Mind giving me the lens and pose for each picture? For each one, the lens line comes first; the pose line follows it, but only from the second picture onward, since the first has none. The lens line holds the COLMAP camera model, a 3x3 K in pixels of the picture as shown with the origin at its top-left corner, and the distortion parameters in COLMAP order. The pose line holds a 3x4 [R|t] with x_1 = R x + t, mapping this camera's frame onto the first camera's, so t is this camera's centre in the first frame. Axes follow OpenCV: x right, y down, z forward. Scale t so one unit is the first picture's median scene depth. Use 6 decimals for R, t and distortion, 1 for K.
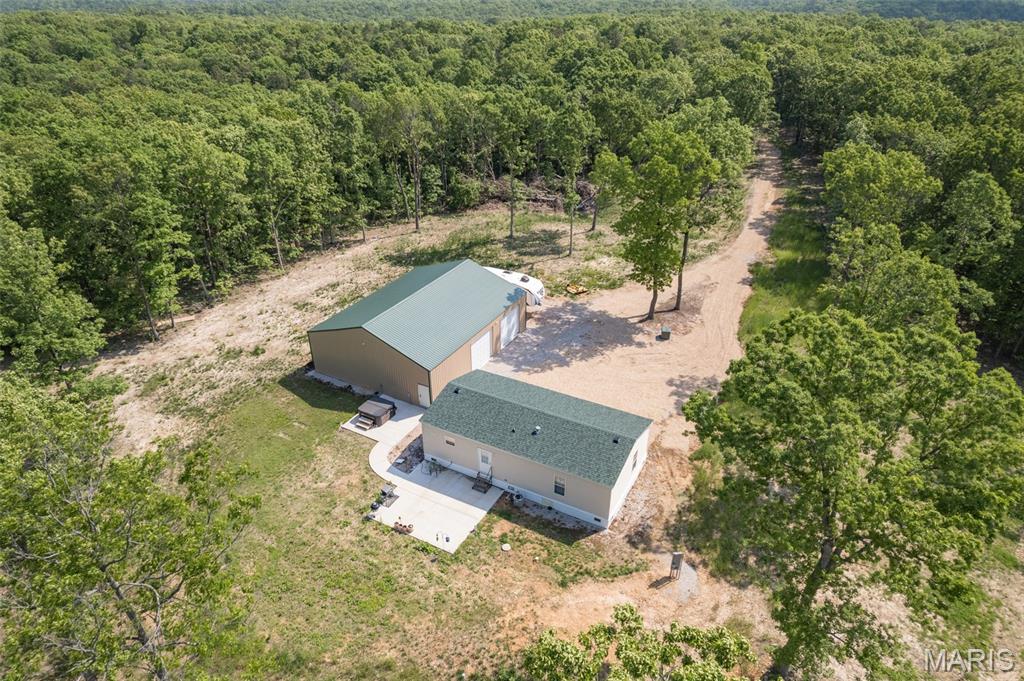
lens RADIAL K [[654.5, 0, 513.8], [0, 654.5, 346.4], [0, 0, 1]] dist [-0.076950, 0.065883]
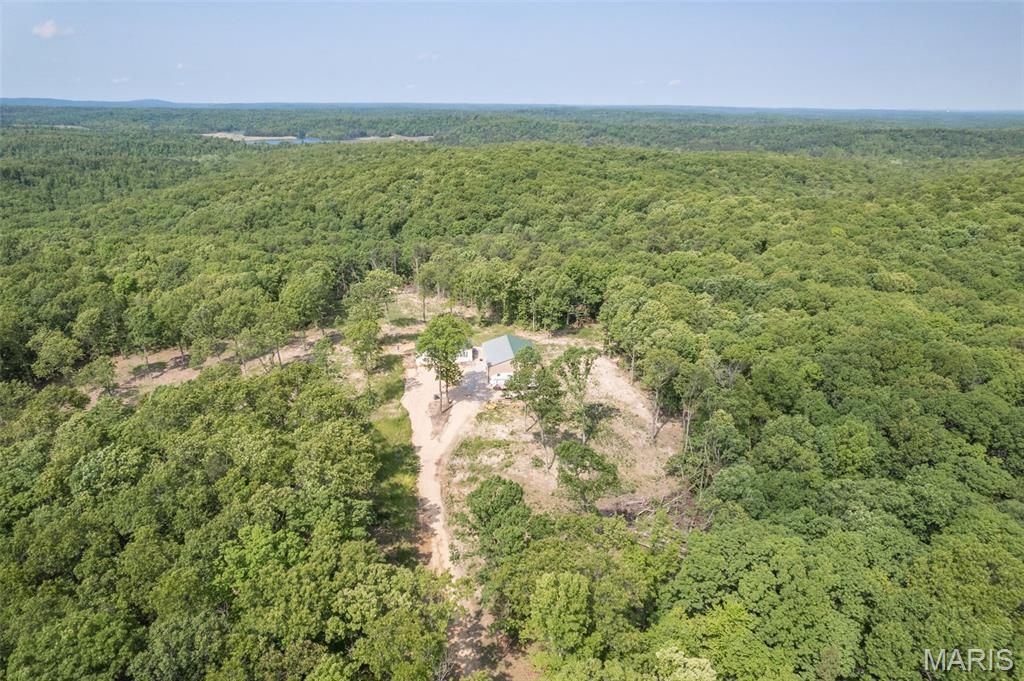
lens RADIAL K [[654.5, 0, 515.6], [0, 654.5, 345.7], [0, 0, 1]] dist [-0.076950, 0.065883]
pose [[-0.809609, 0.200376, -0.551709, 1.243932], [-0.296705, 0.671297, 0.679210, -1.791669], [0.506458, 0.713589, -0.484036, 2.133086]]
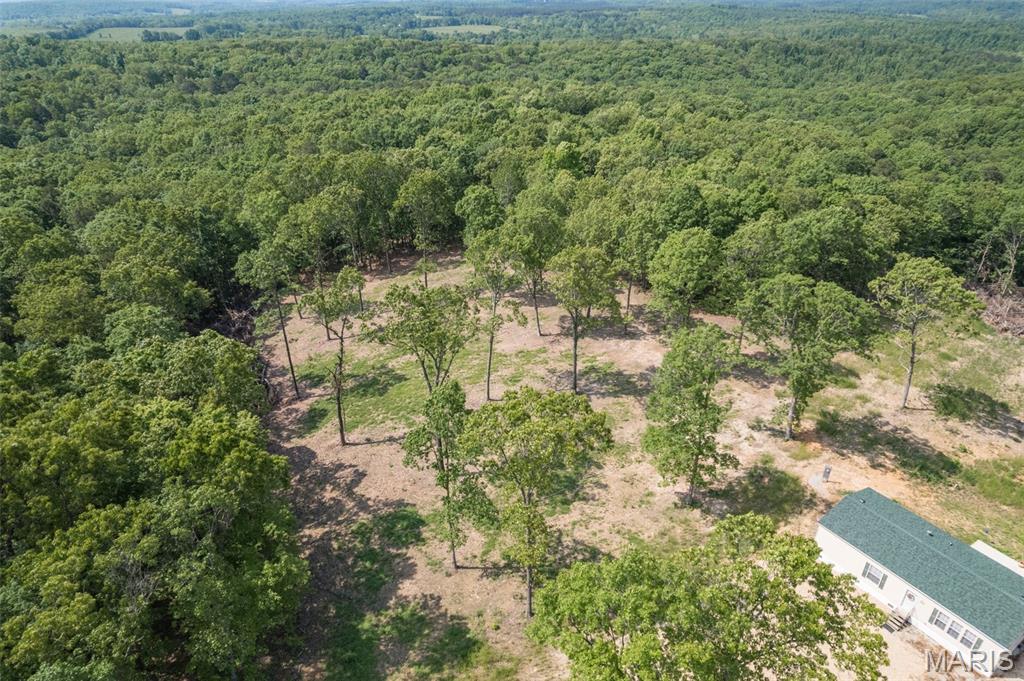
lens RADIAL K [[654.5, 0, 514.7], [0, 654.5, 345.7], [0, 0, 1]] dist [-0.076950, 0.065883]
pose [[-0.885964, -0.228122, 0.403767, 0.216396], [0.224862, 0.550143, 0.804226, -0.817491], [-0.405591, 0.803308, -0.436111, 1.052287]]
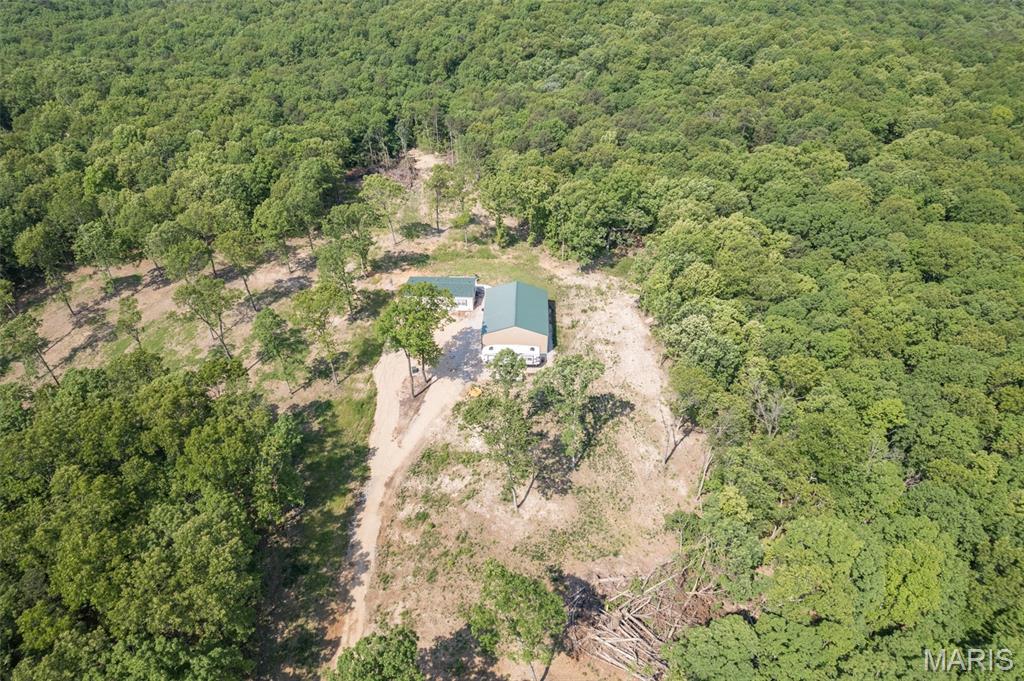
lens RADIAL K [[654.5, 0, 515.8], [0, 654.5, 346.6], [0, 0, 1]] dist [-0.076950, 0.065883]
pose [[-0.891573, 0.268627, -0.364605, 0.650004], [-0.230257, 0.424381, 0.875718, -1.802095], [0.389973, 0.864720, -0.316514, 1.670439]]
